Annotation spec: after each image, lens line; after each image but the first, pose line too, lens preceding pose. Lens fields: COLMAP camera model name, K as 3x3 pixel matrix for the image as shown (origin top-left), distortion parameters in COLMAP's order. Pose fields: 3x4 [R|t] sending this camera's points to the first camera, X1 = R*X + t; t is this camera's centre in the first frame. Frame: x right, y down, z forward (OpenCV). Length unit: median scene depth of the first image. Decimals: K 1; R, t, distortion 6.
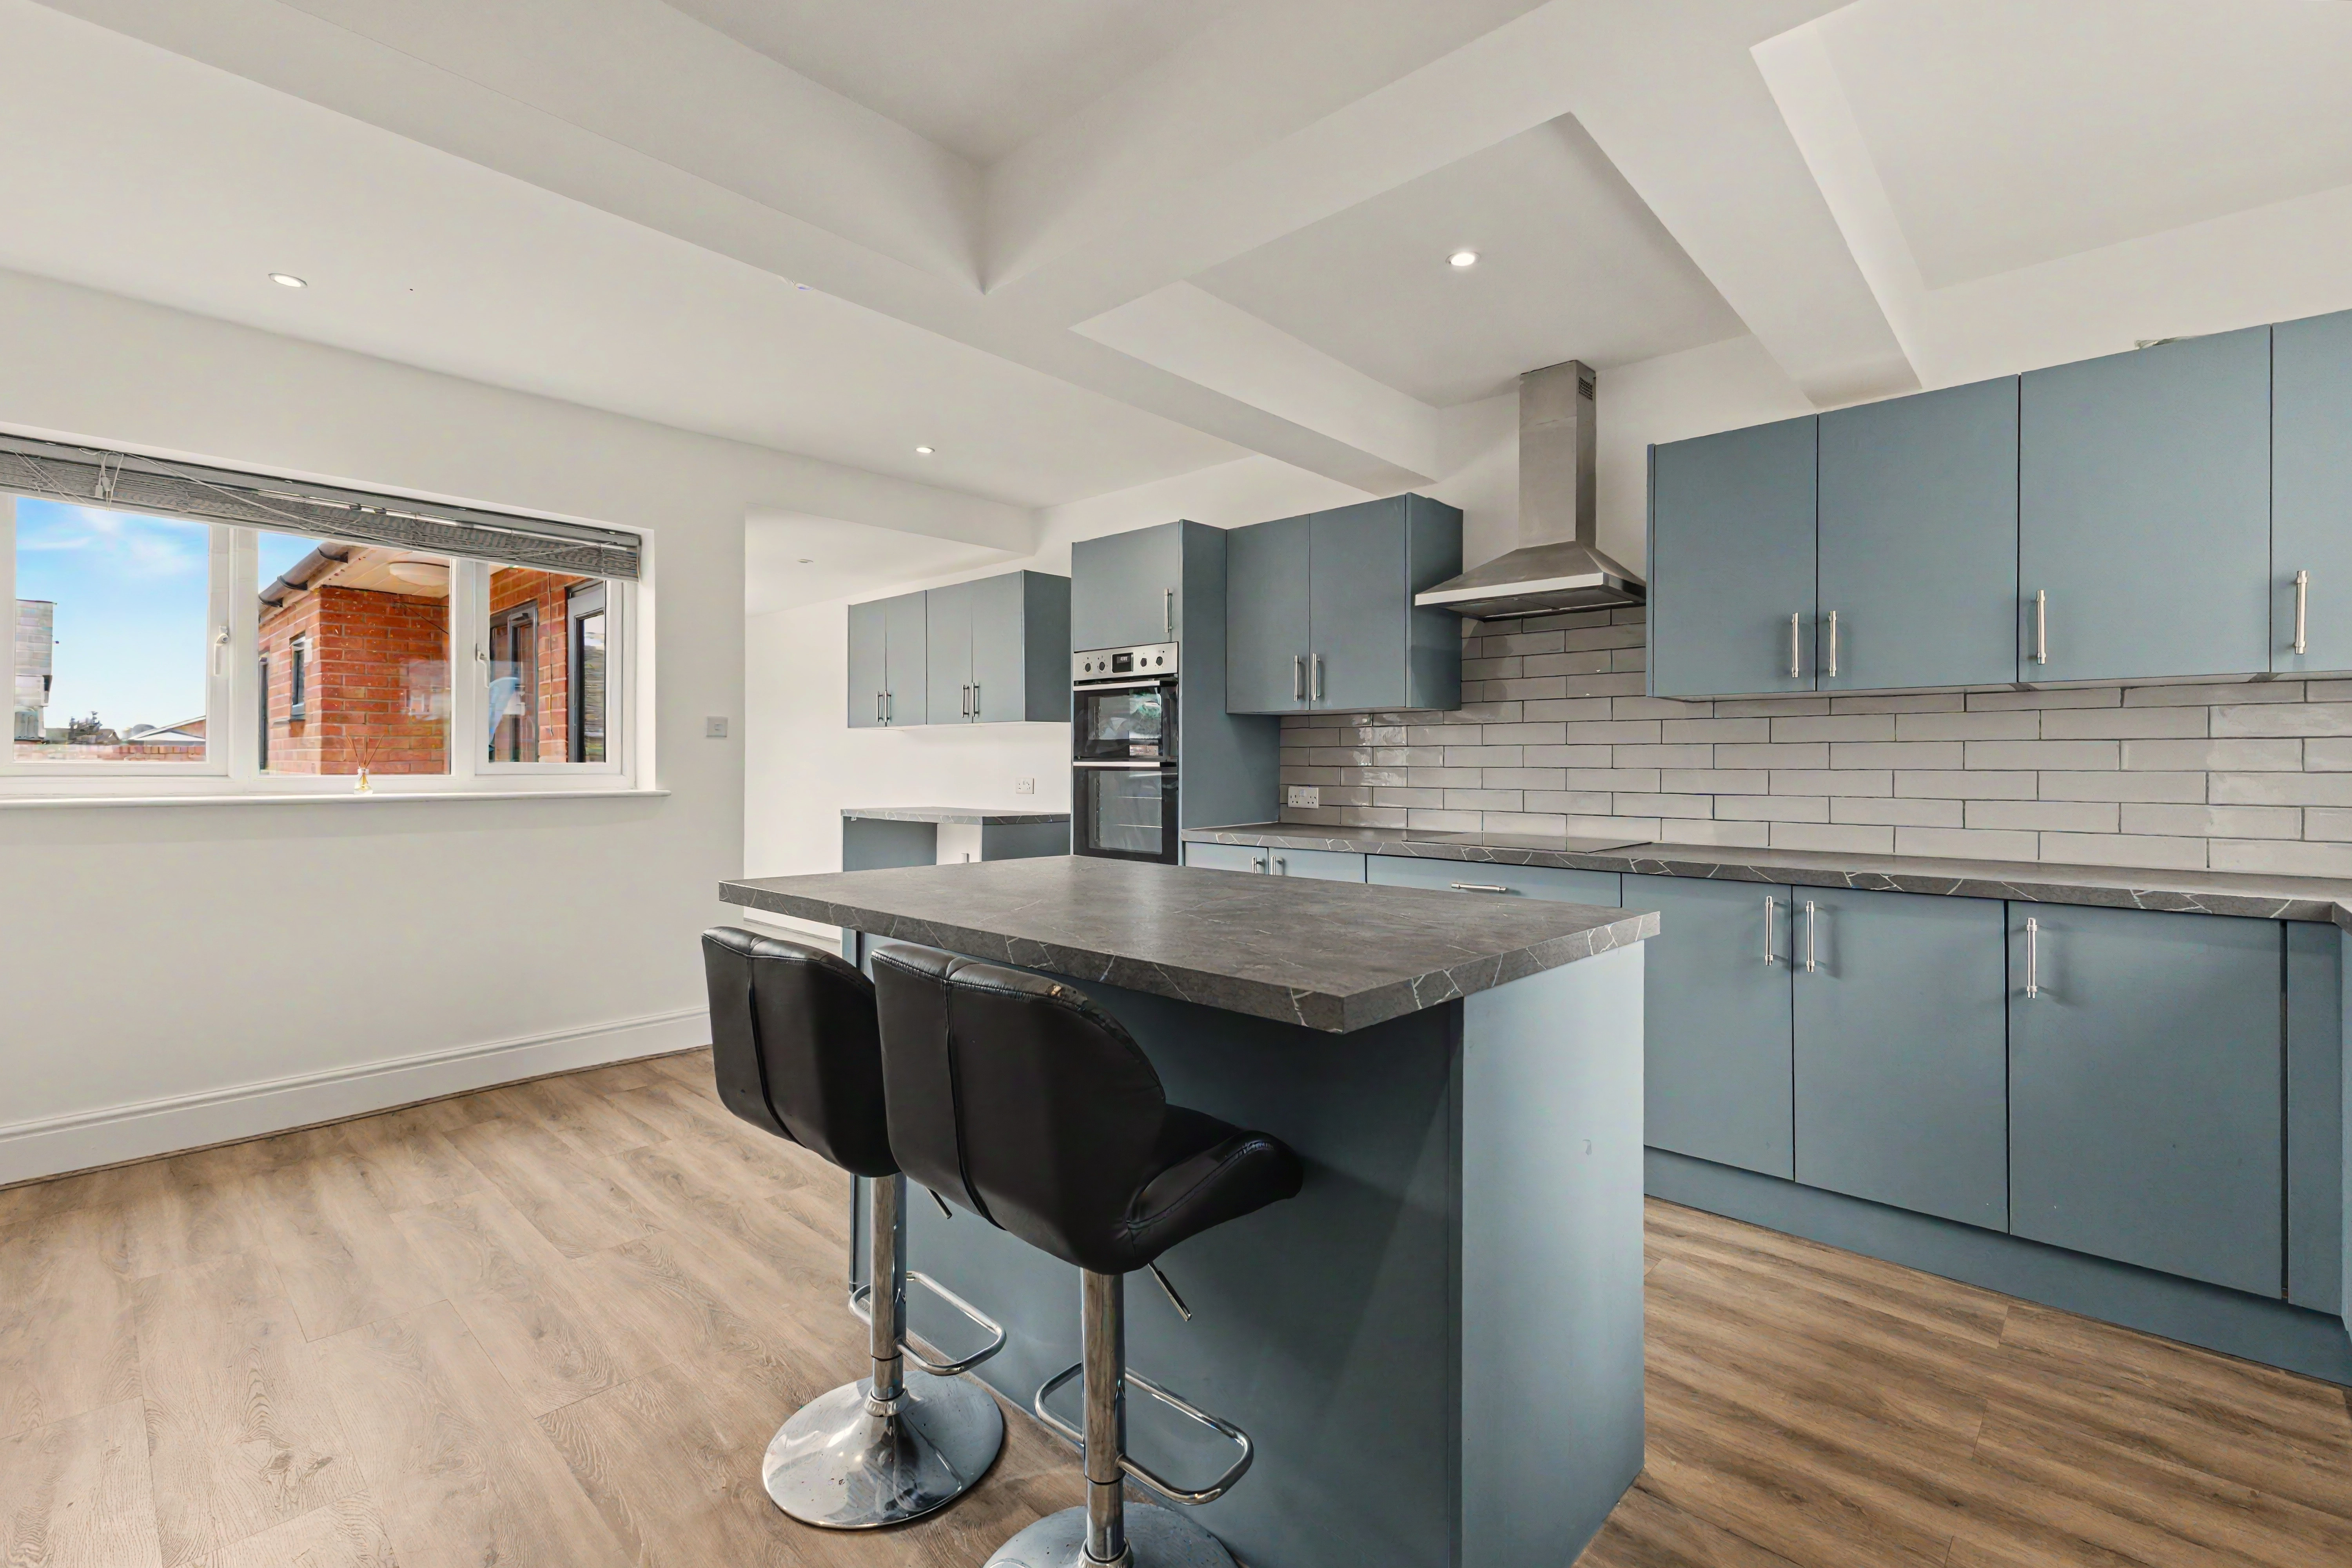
lens RADIAL K [[1041.6, 0, 1181.3], [0, 1041.6, 737.3], [0, 0, 1]] dist [-0.001111, -0.000470]
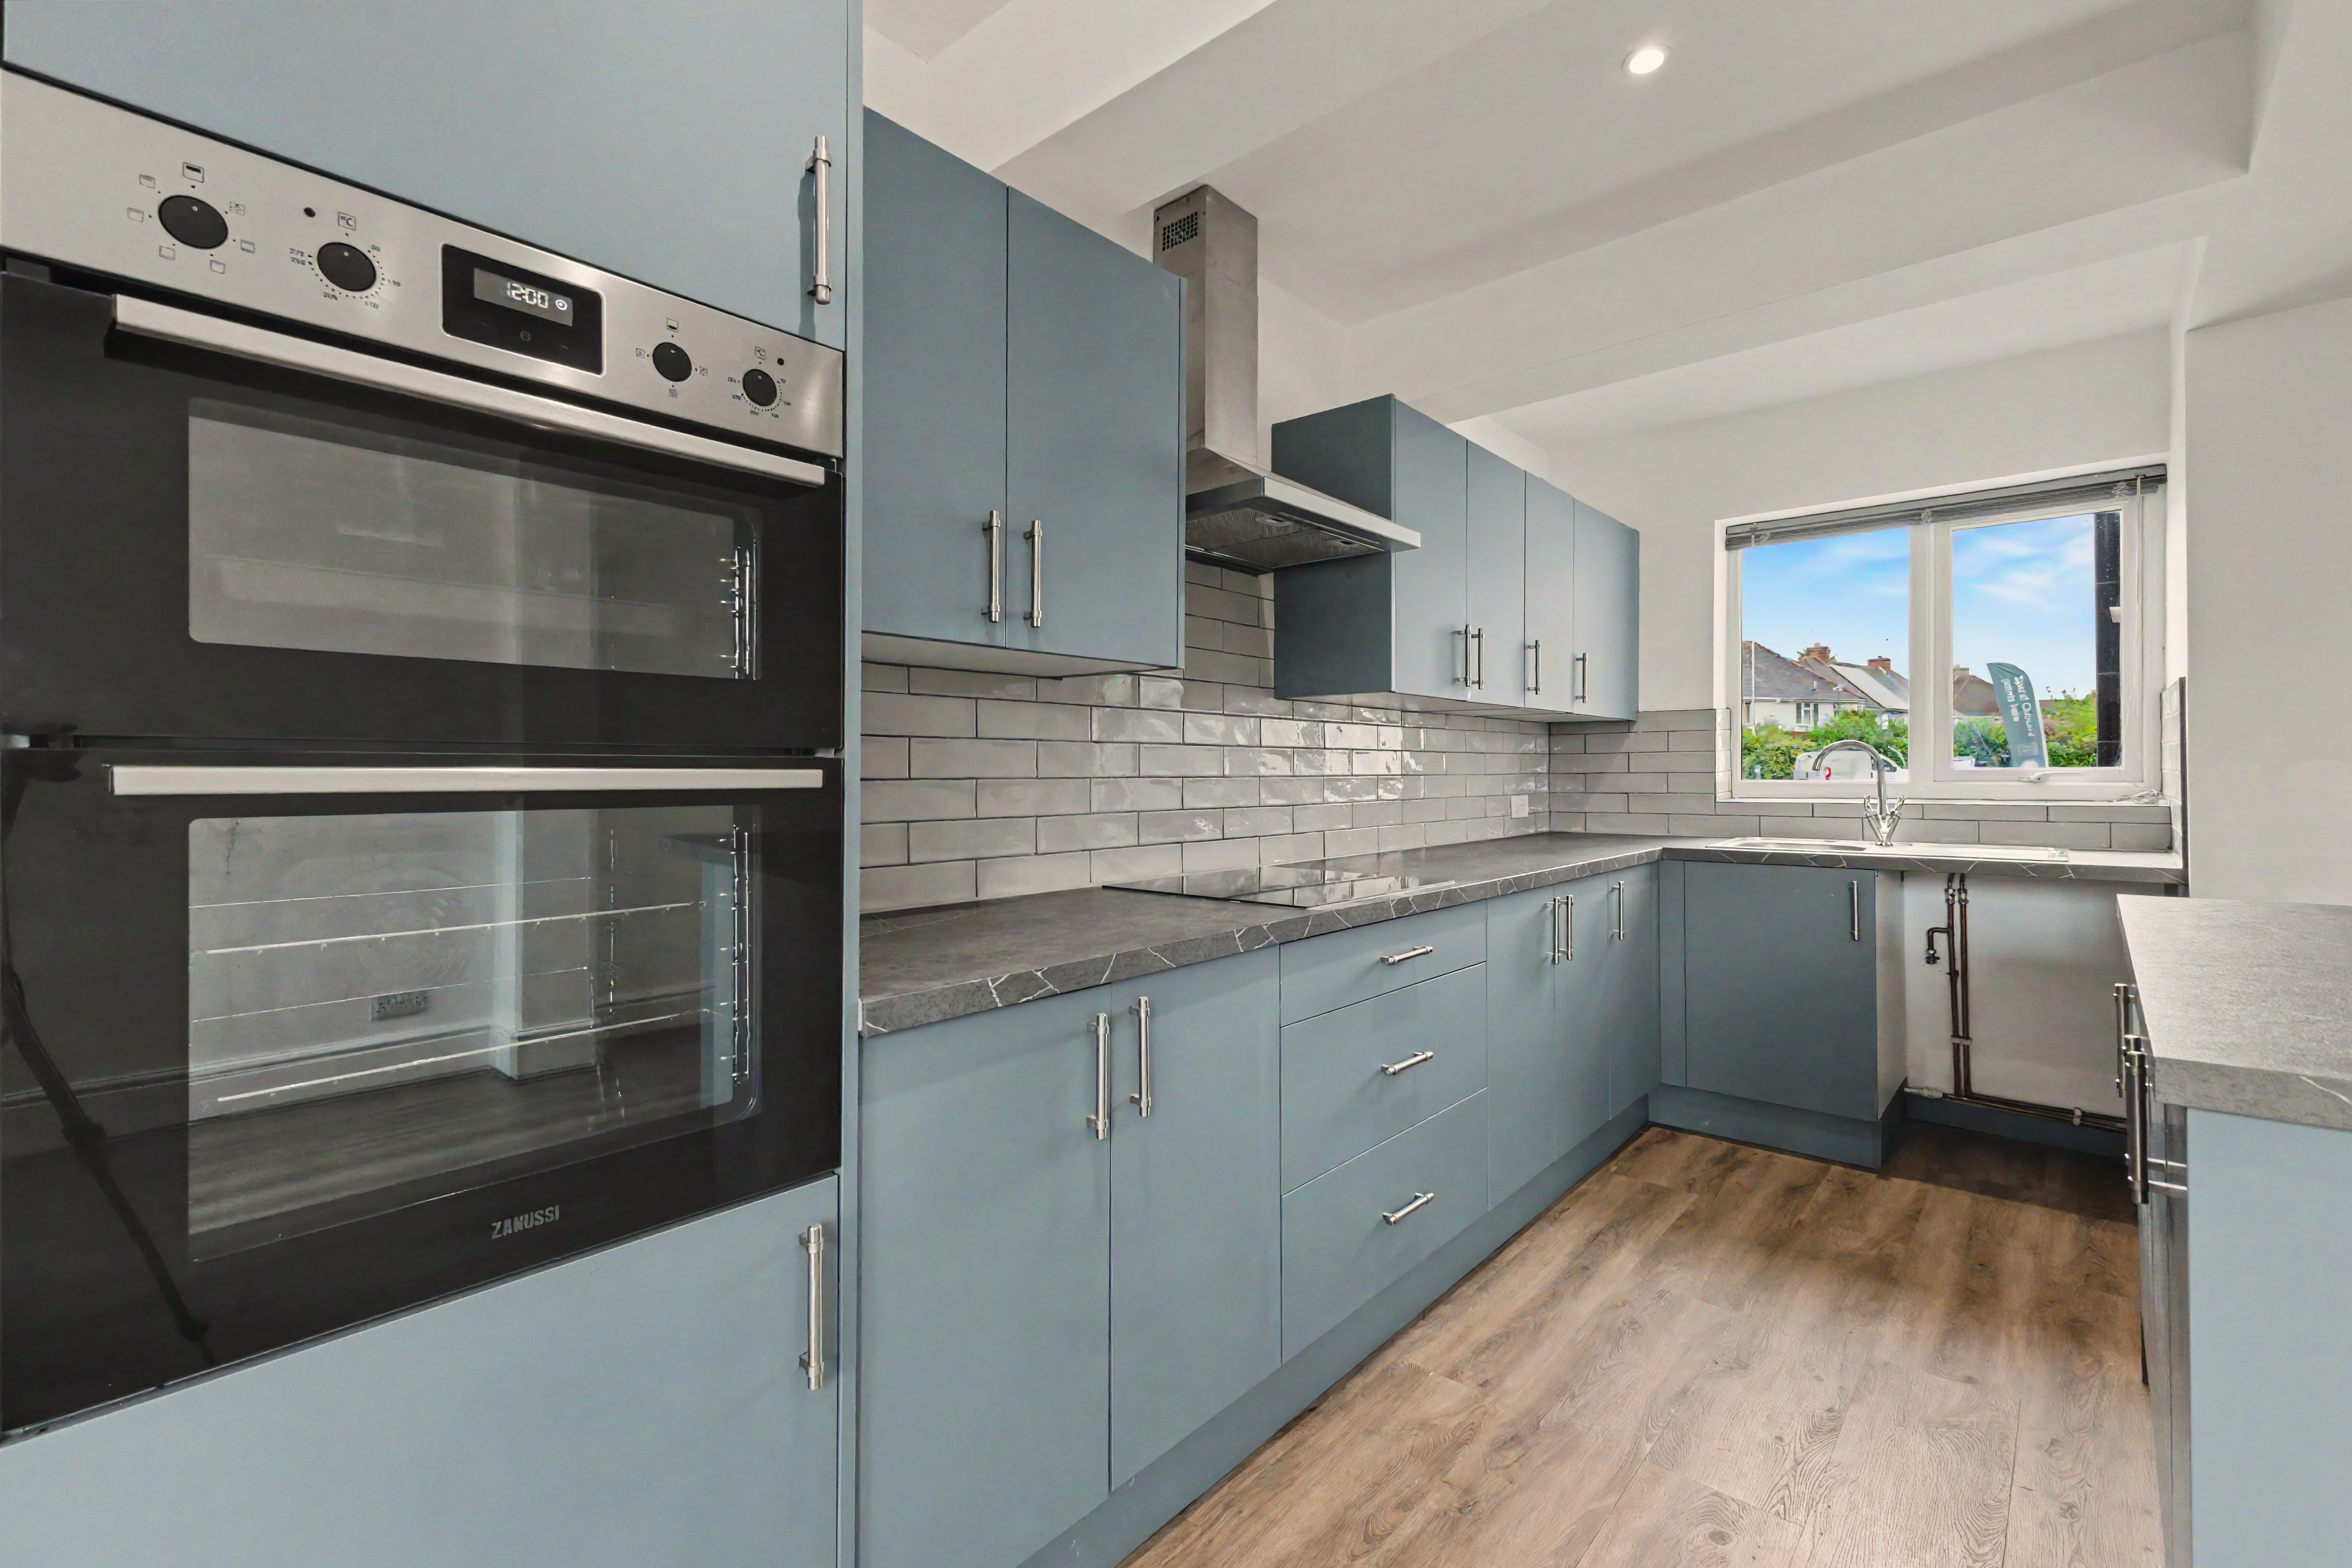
lens RADIAL K [[1005.4, 0, 1163.3], [0, 1005.4, 751.7], [0, 0, 1]] dist [0.023496, -0.014393]
pose [[-0.028081, 0.018266, 0.999439, -0.456087], [-0.021472, 0.999591, -0.018872, 0.035681], [-0.999375, -0.021990, -0.027677, 1.475245]]
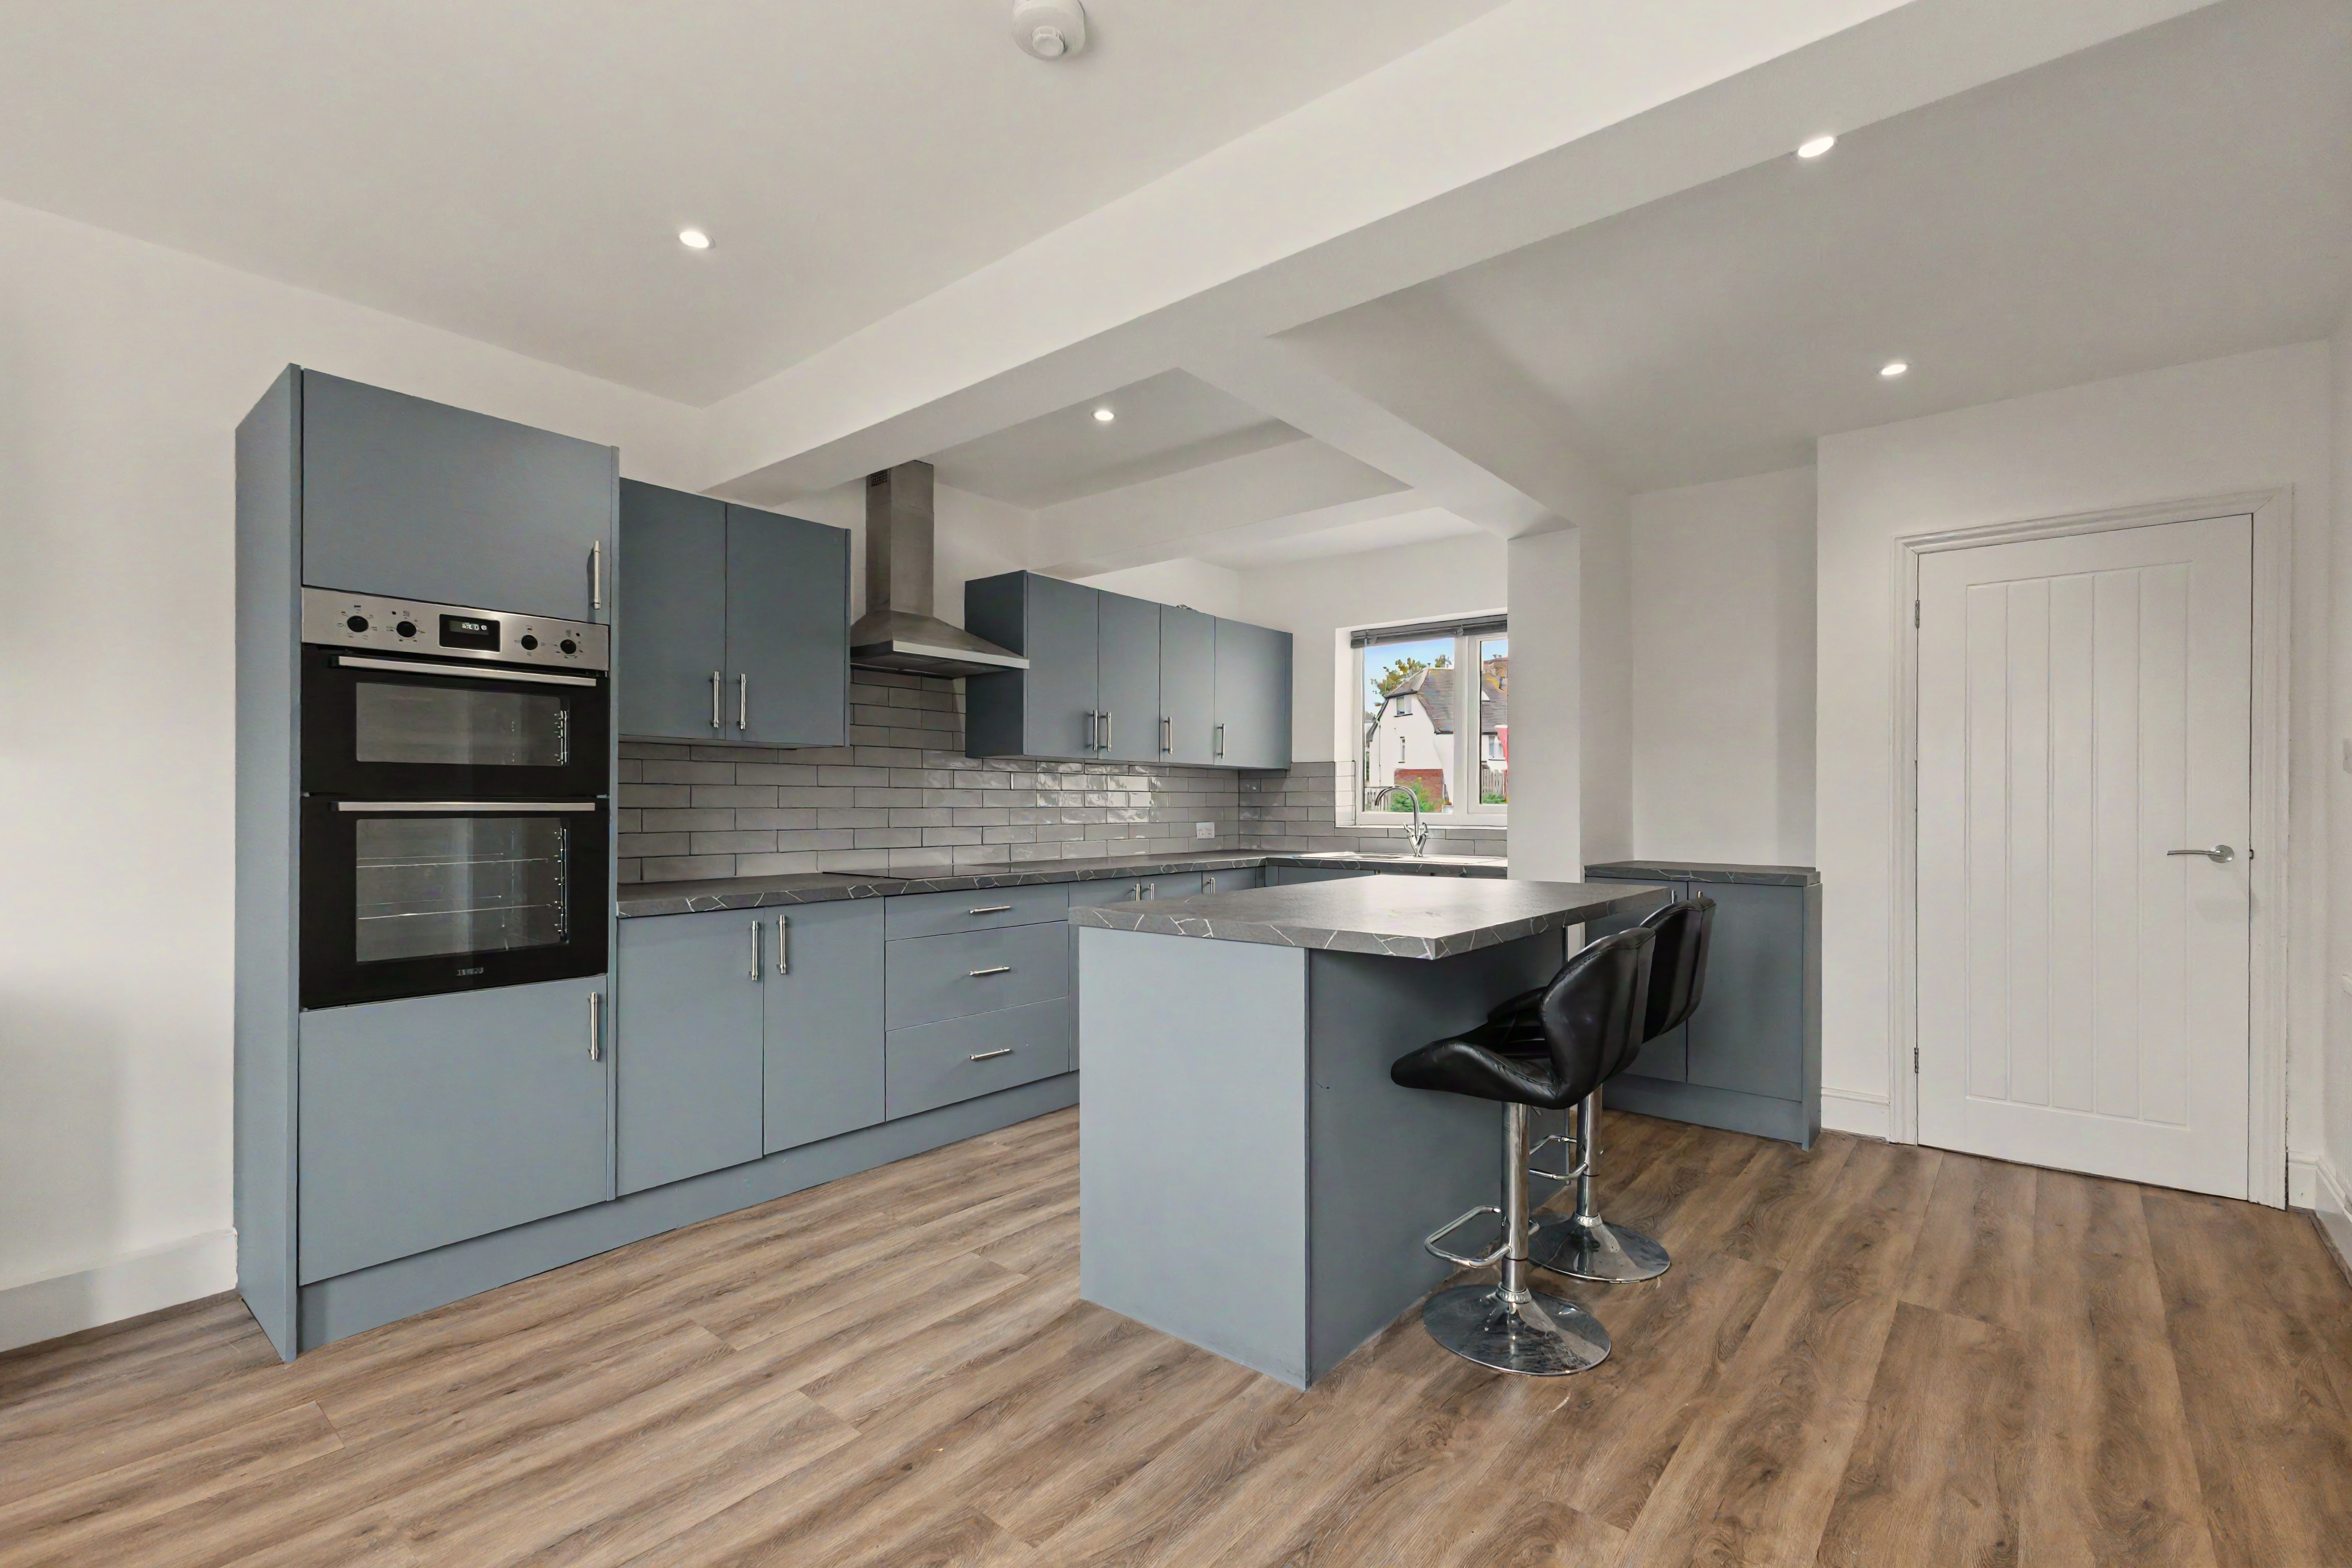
lens RADIAL K [[1023.6, 0, 1176.0], [0, 1023.6, 784.0], [0, 0, 1]] dist [0.011769, -0.008571]
pose [[-0.058307, 0.018024, 0.998136, -1.106500], [-0.024377, 0.999513, -0.019473, 0.024486], [-0.998001, -0.025467, -0.057839, 1.076738]]
